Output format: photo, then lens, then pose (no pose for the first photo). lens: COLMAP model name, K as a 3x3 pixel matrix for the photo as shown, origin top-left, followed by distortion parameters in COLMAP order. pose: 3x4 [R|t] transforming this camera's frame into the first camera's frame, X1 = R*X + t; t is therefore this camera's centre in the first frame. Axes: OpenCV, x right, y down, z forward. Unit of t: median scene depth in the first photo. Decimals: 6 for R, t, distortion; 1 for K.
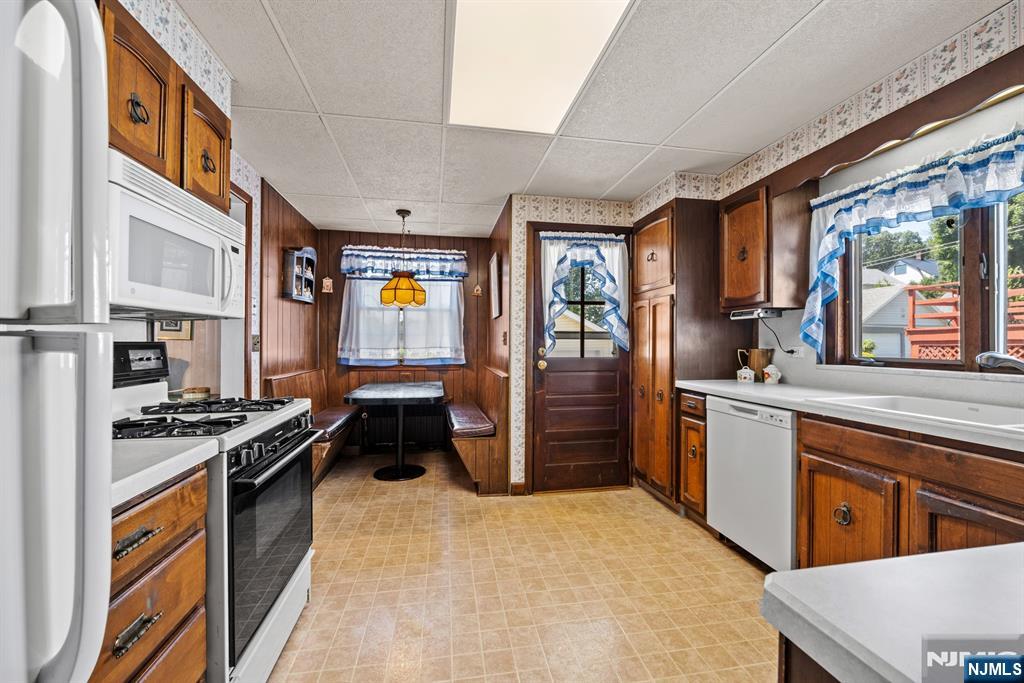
lens RADIAL K [[412.0, 0, 513.2], [0, 412.0, 339.8], [0, 0, 1]] dist [-0.010285, 0.000106]
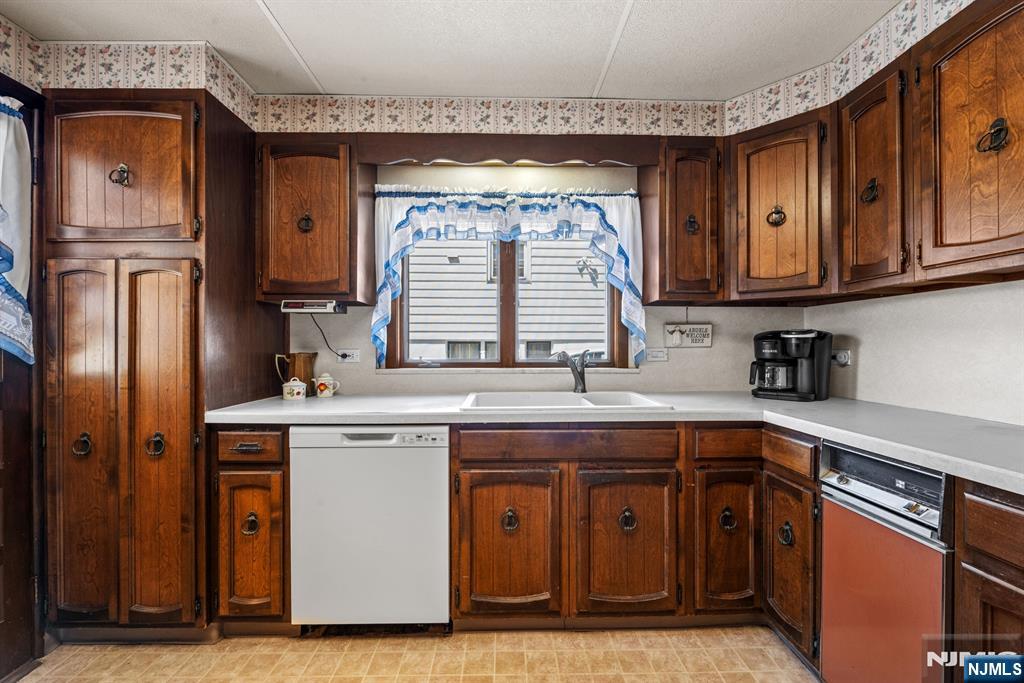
lens RADIAL K [[412.0, 0, 509.3], [0, 412.0, 347.1], [0, 0, 1]] dist [-0.010285, 0.000106]
pose [[0.153998, -0.004419, 0.988061, -0.110875], [-0.005525, 0.999971, 0.005333, 0.005213], [-0.988056, -0.006280, 0.153969, 0.569636]]
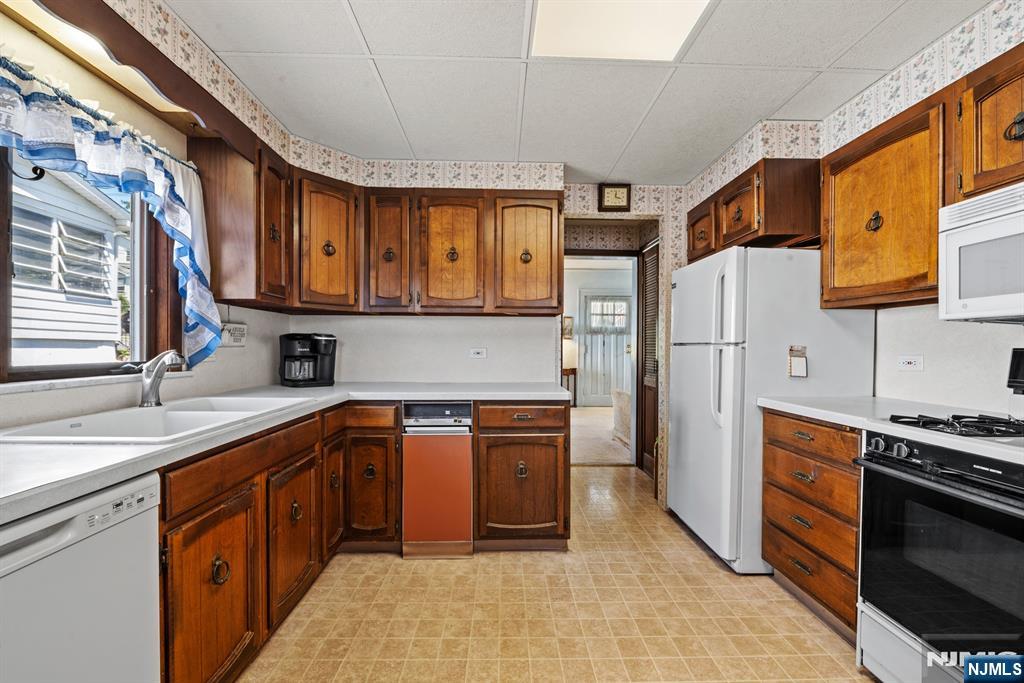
lens RADIAL K [[412.0, 0, 505.4], [0, 412.0, 351.6], [0, 0, 1]] dist [-0.010285, 0.000106]
pose [[-0.986902, -0.009475, 0.161042, 0.112024], [-0.008579, 0.999944, 0.006259, 0.009006], [-0.161092, 0.004796, -0.986928, 1.111153]]
